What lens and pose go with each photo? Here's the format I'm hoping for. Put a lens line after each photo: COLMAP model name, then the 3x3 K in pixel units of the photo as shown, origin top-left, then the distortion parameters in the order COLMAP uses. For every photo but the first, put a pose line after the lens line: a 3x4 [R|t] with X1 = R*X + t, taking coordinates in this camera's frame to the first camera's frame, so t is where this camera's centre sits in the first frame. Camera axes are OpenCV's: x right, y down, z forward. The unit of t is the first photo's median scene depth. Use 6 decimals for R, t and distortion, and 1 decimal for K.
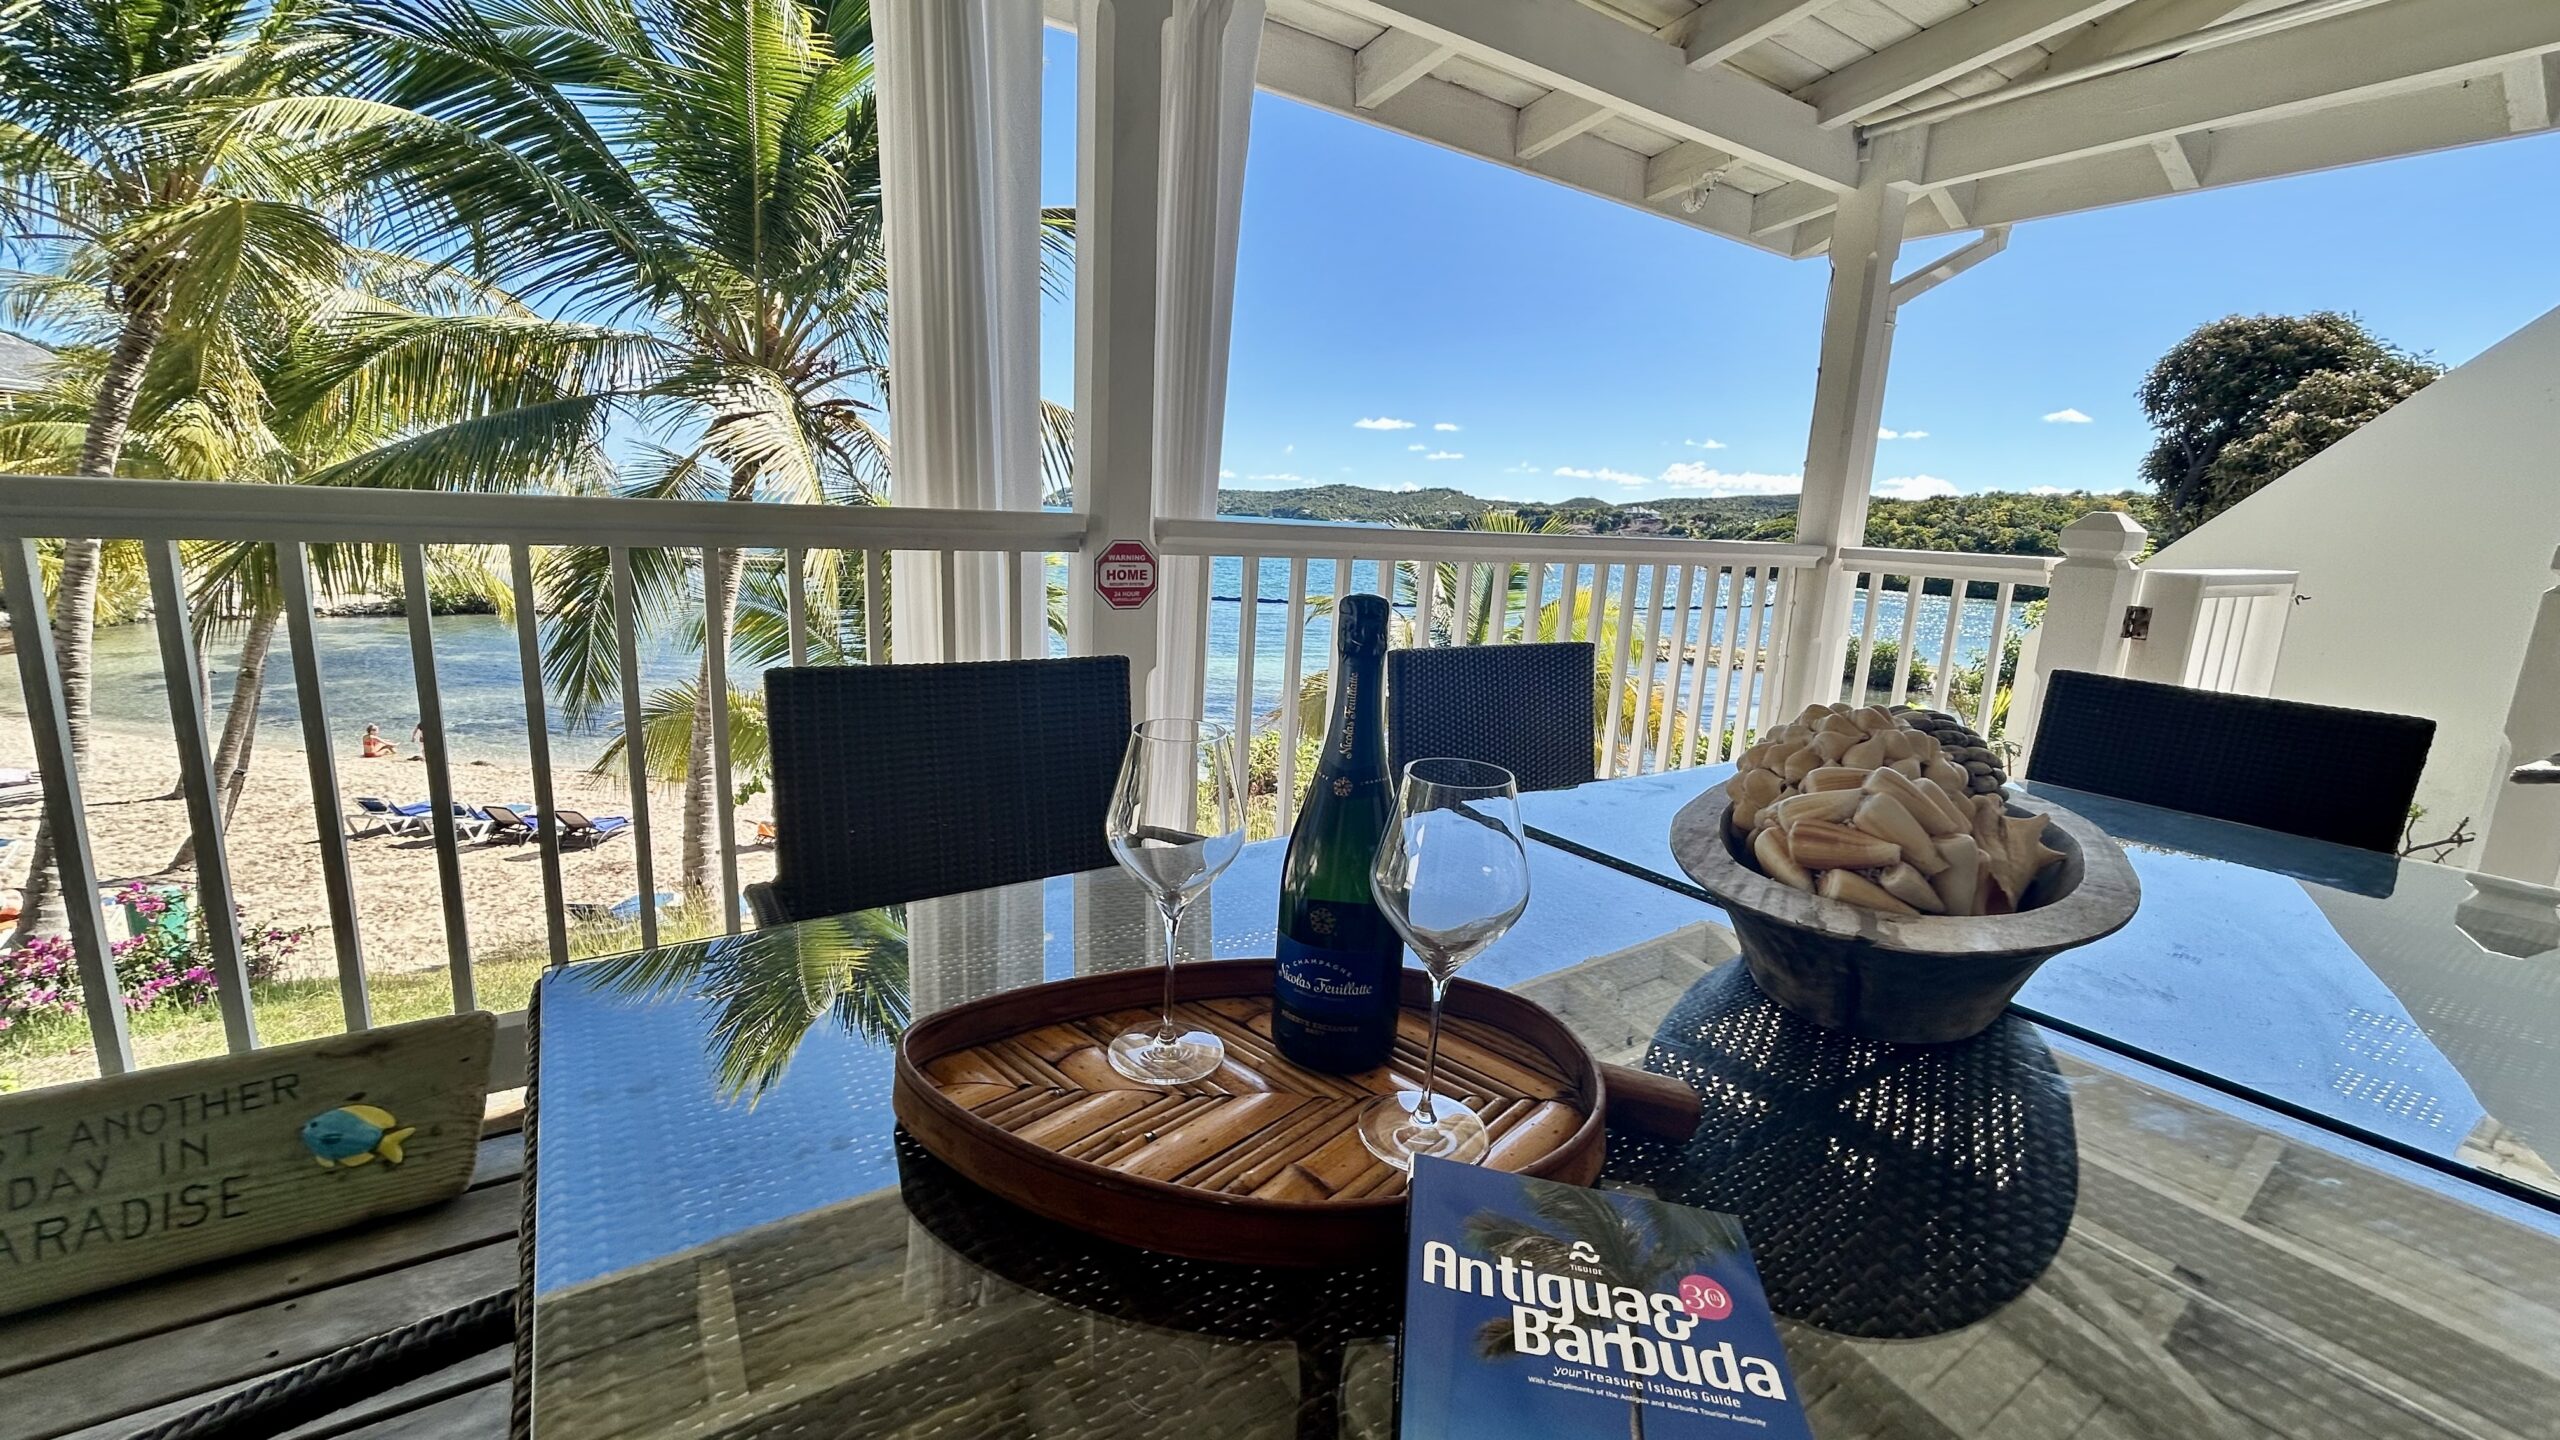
lens RADIAL K [[1035.8, 0, 1280.9], [0, 1035.8, 732.1], [0, 0, 1]] dist [0.000937, 0.000205]
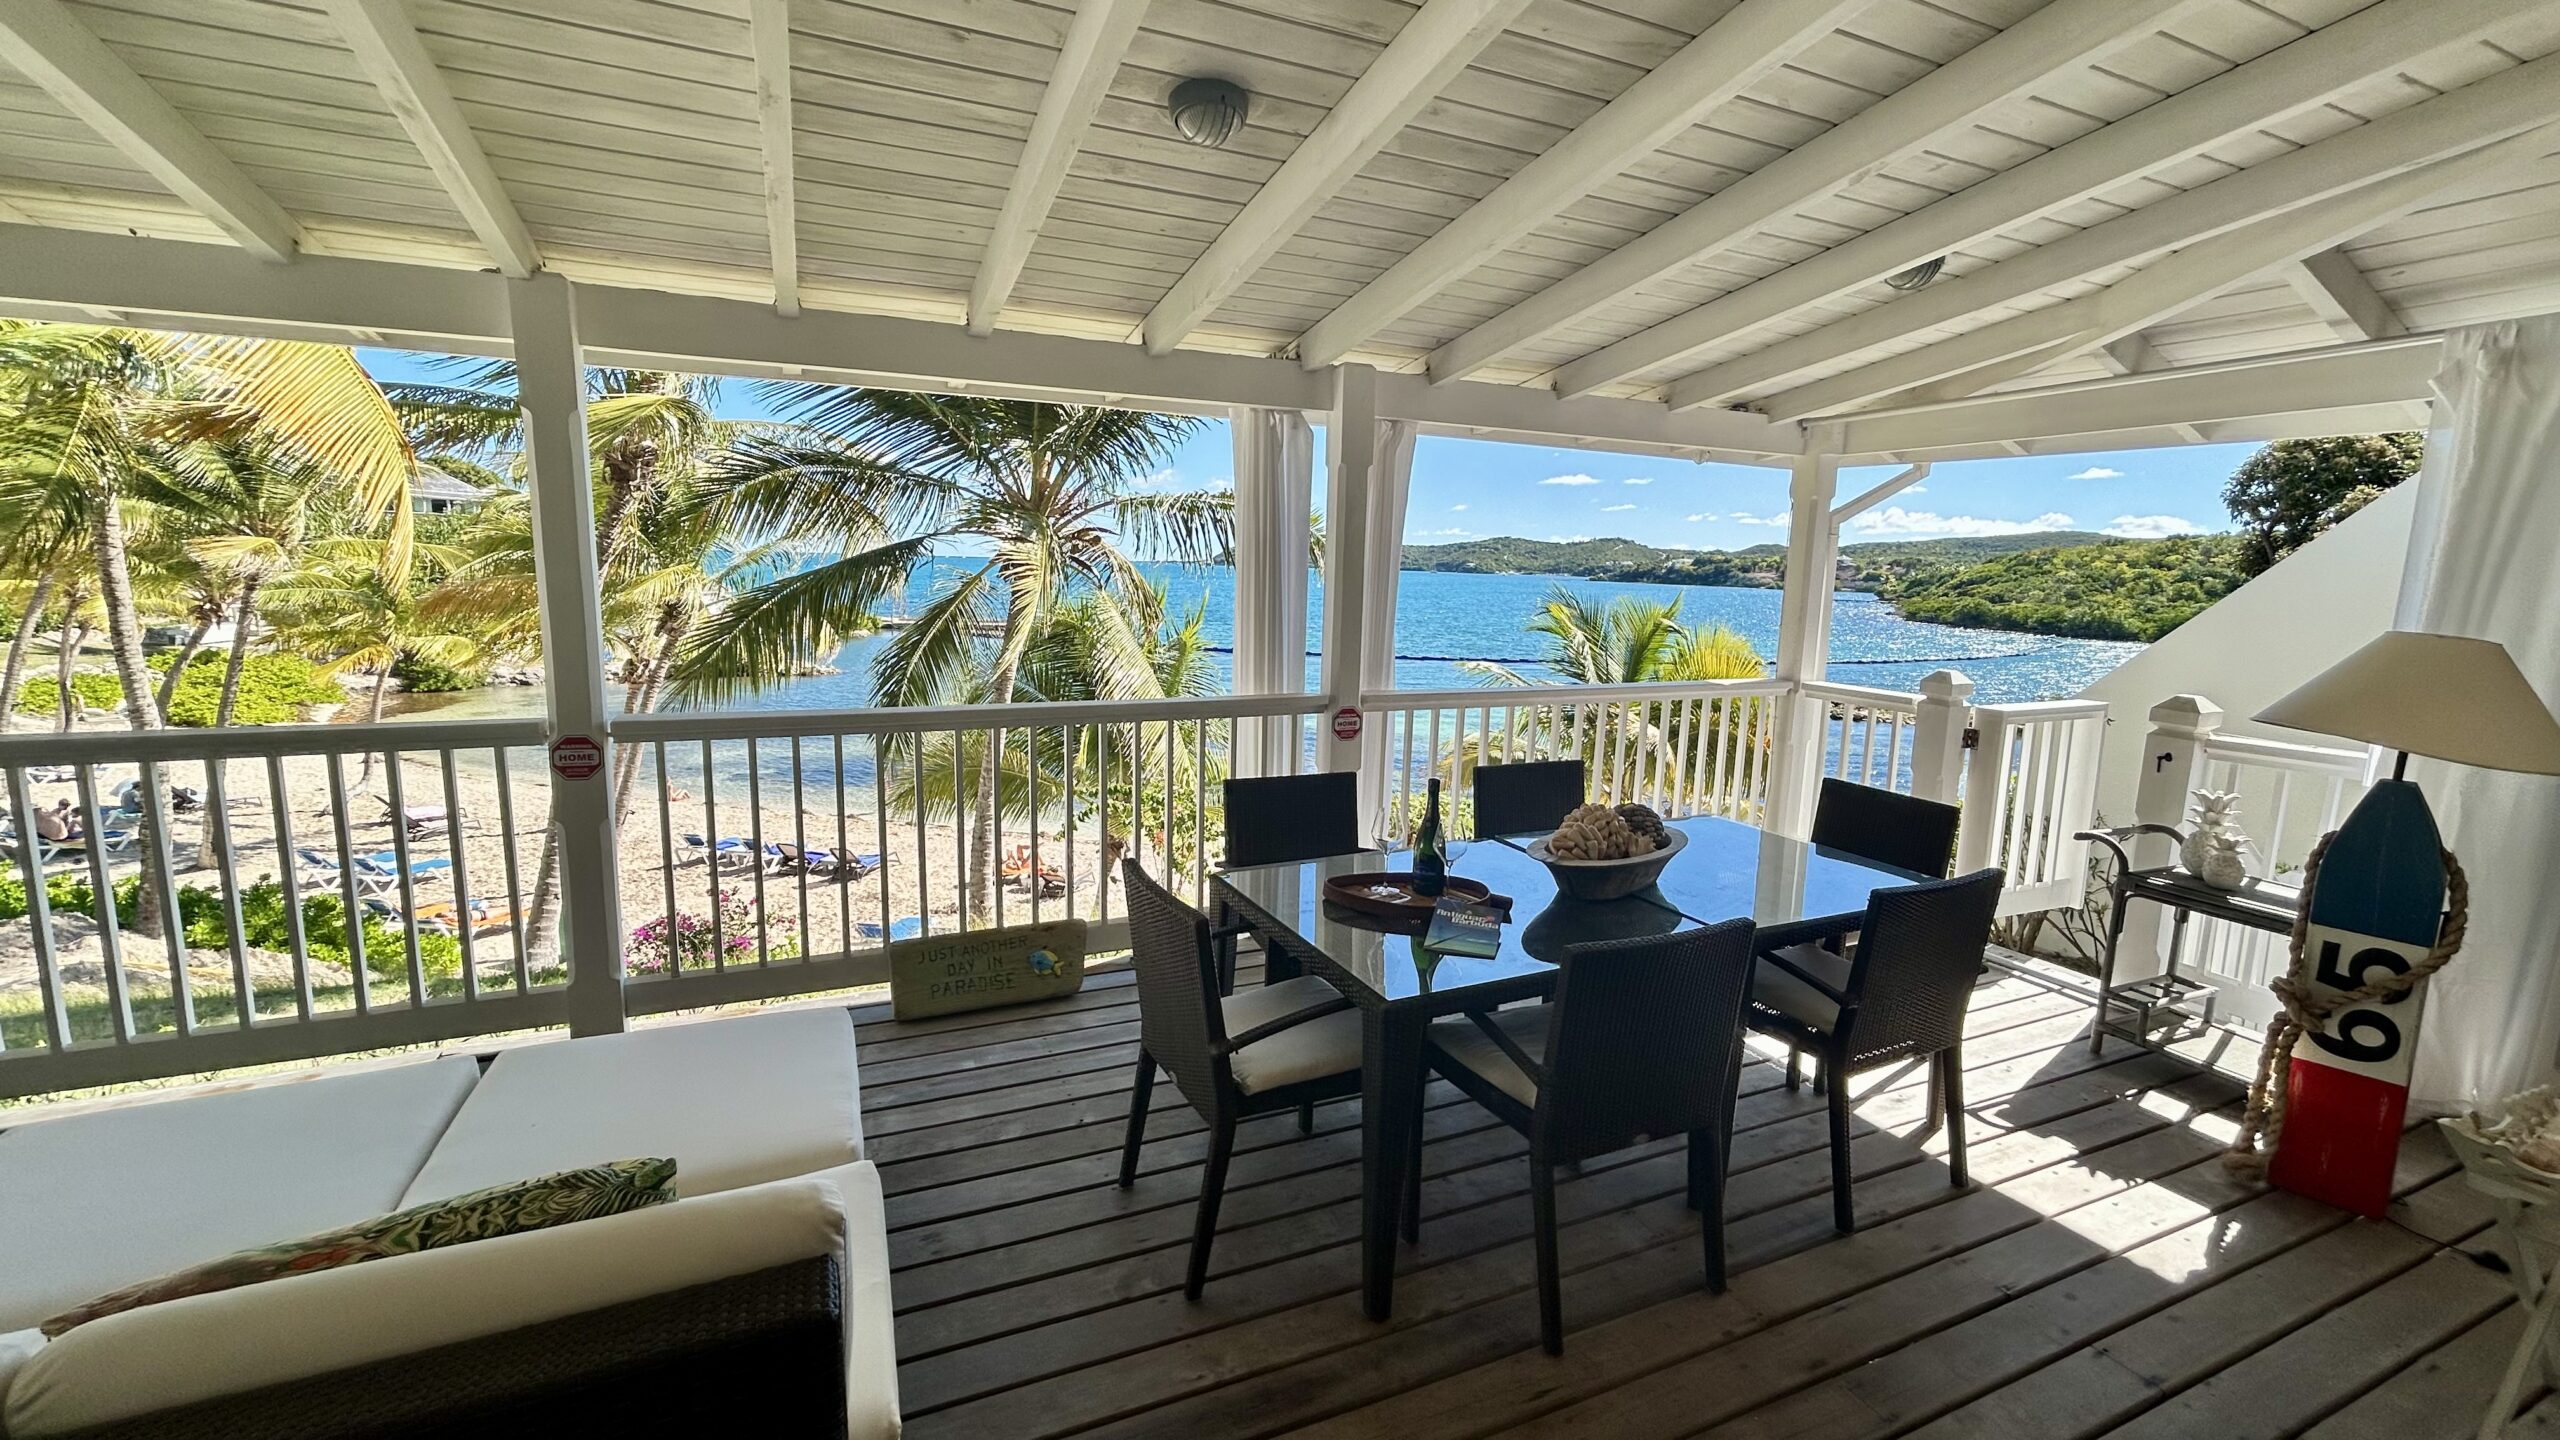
lens RADIAL K [[1032.7, 0, 1276.7], [0, 1032.7, 723.5], [0, 0, 1]] dist [0.000834, 0.000207]
pose [[0.987055, 0.002032, -0.160372, 0.010064], [-0.011692, 0.998171, -0.059312, -0.008442], [0.159958, 0.060419, 0.985273, -0.269780]]
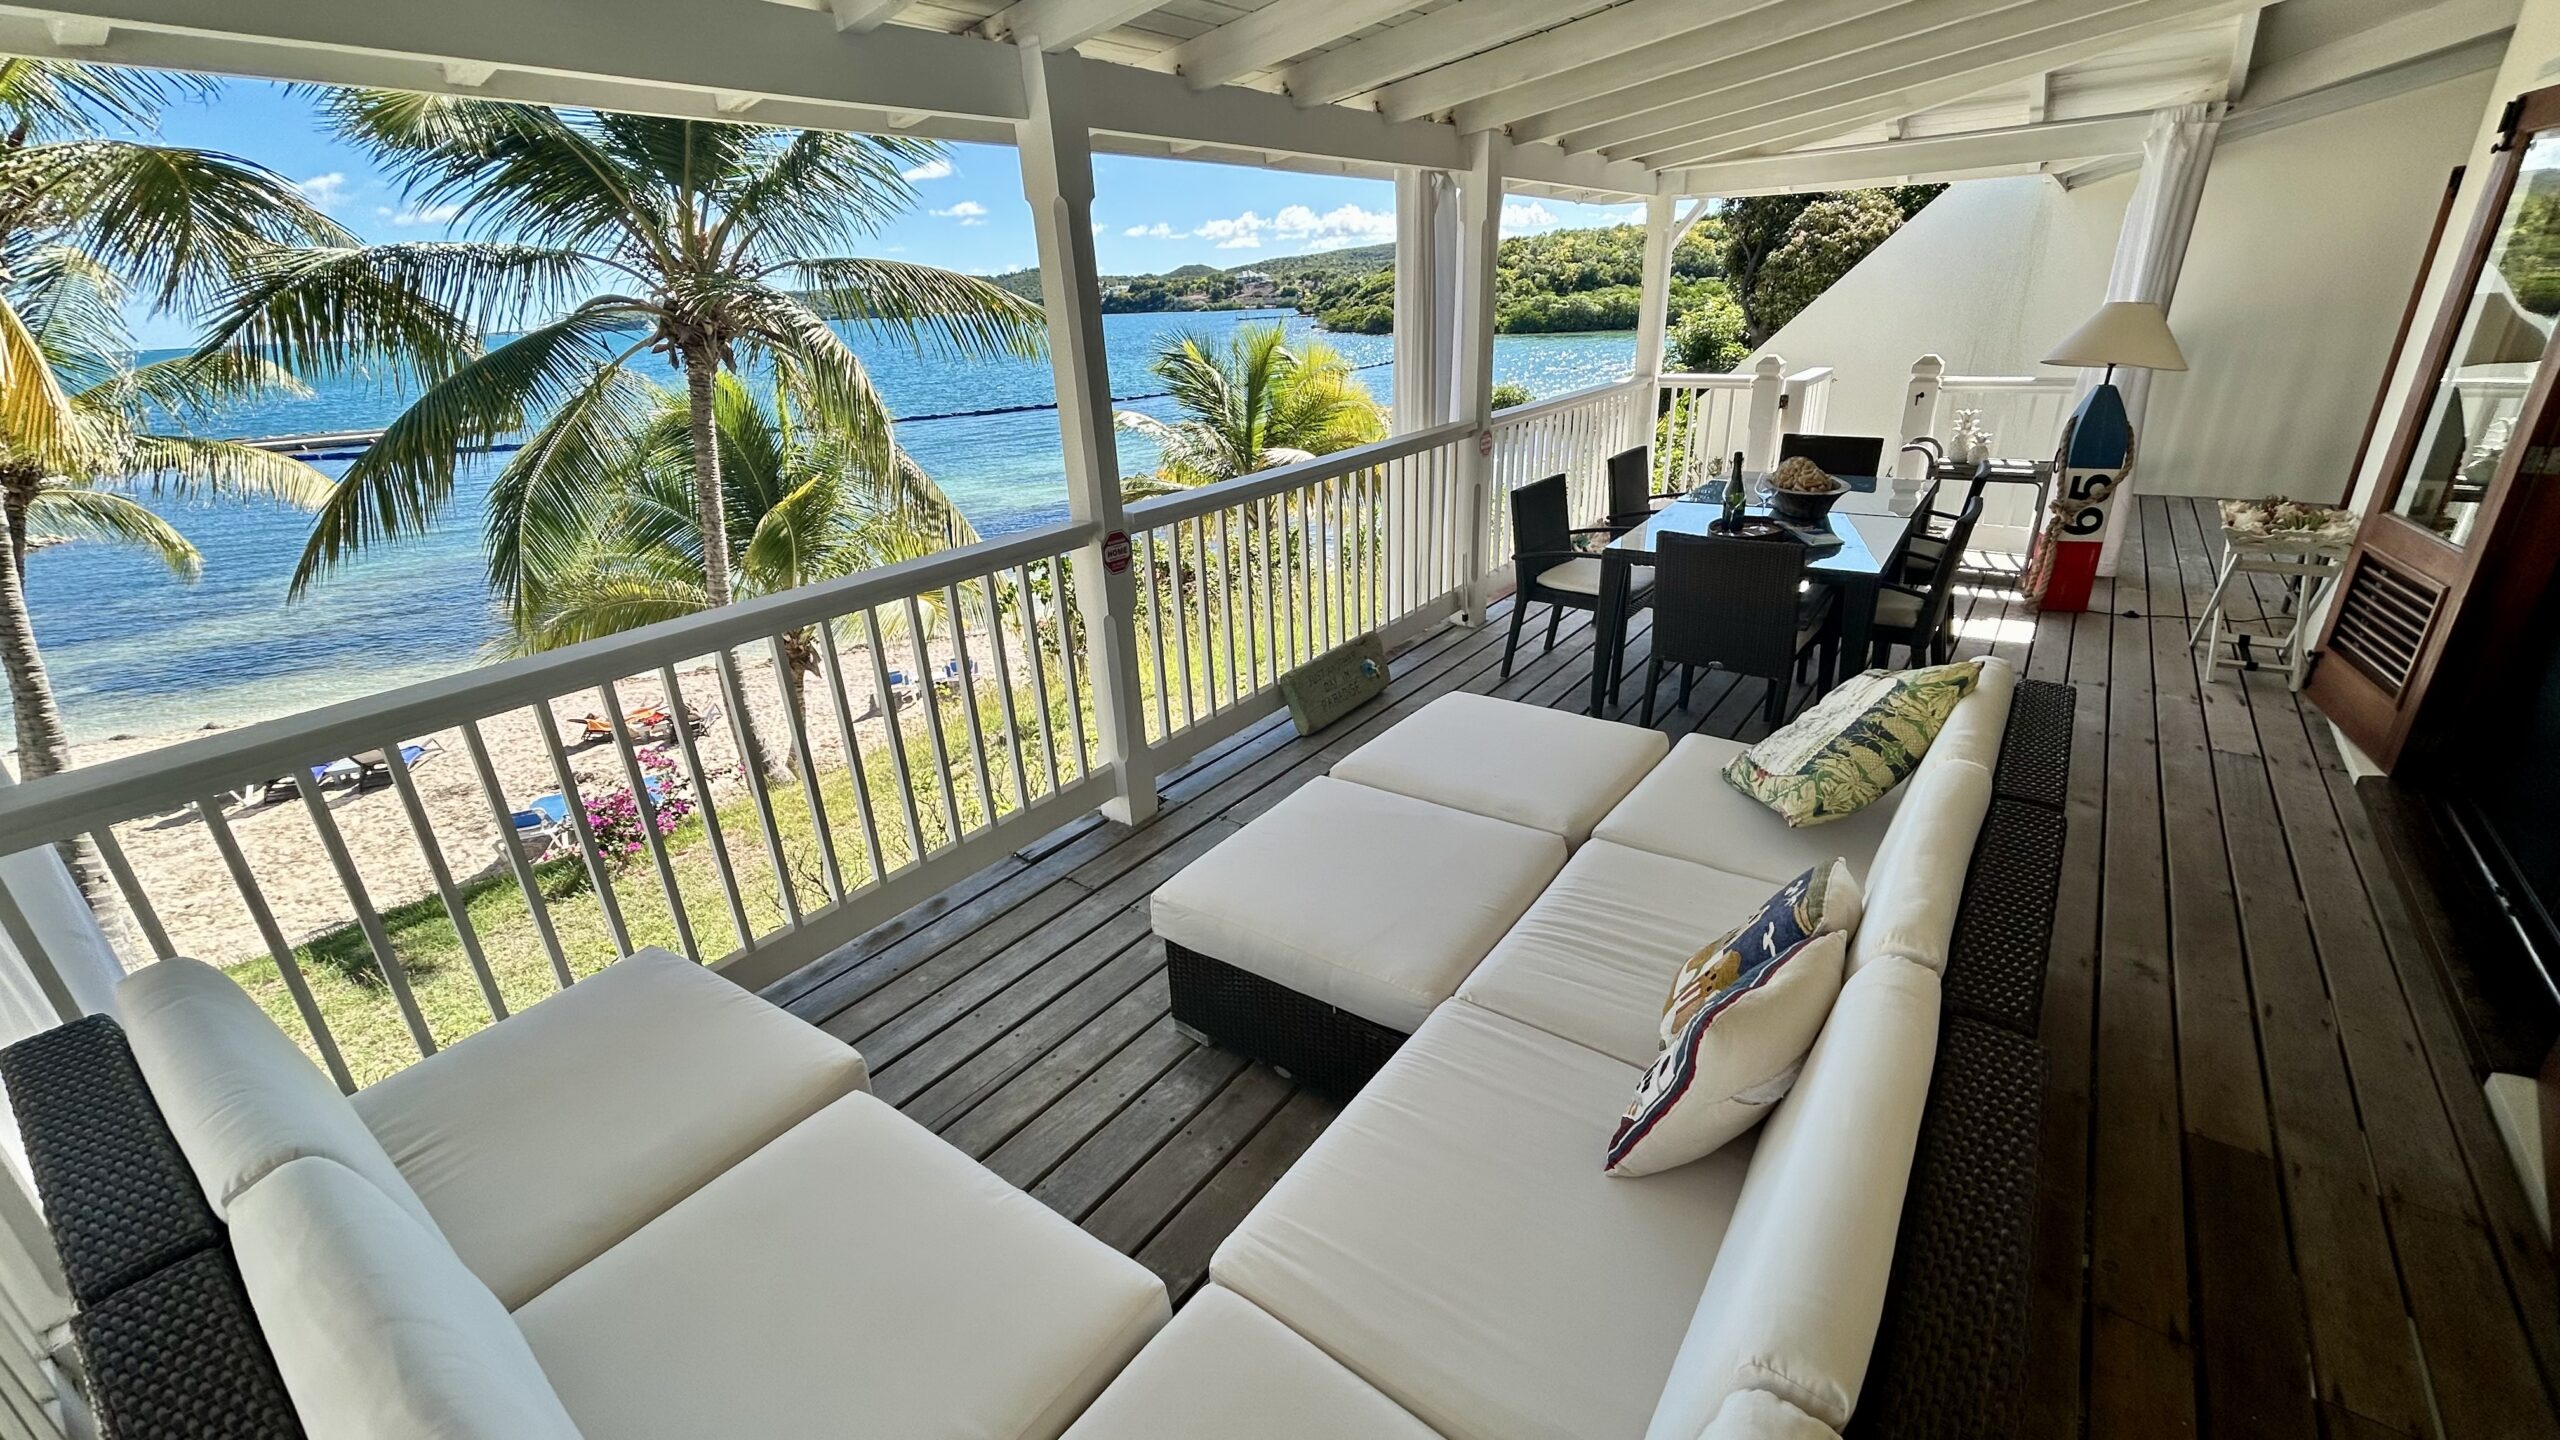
lens RADIAL K [[1032.7, 0, 1276.7], [0, 1032.7, 723.5], [0, 0, 1]] dist [0.000834, 0.000207]
pose [[0.934983, -0.214288, 0.282643, -0.395856], [0.158243, 0.965181, 0.208289, -0.026242], [-0.317435, -0.150021, 0.936338, -0.350614]]
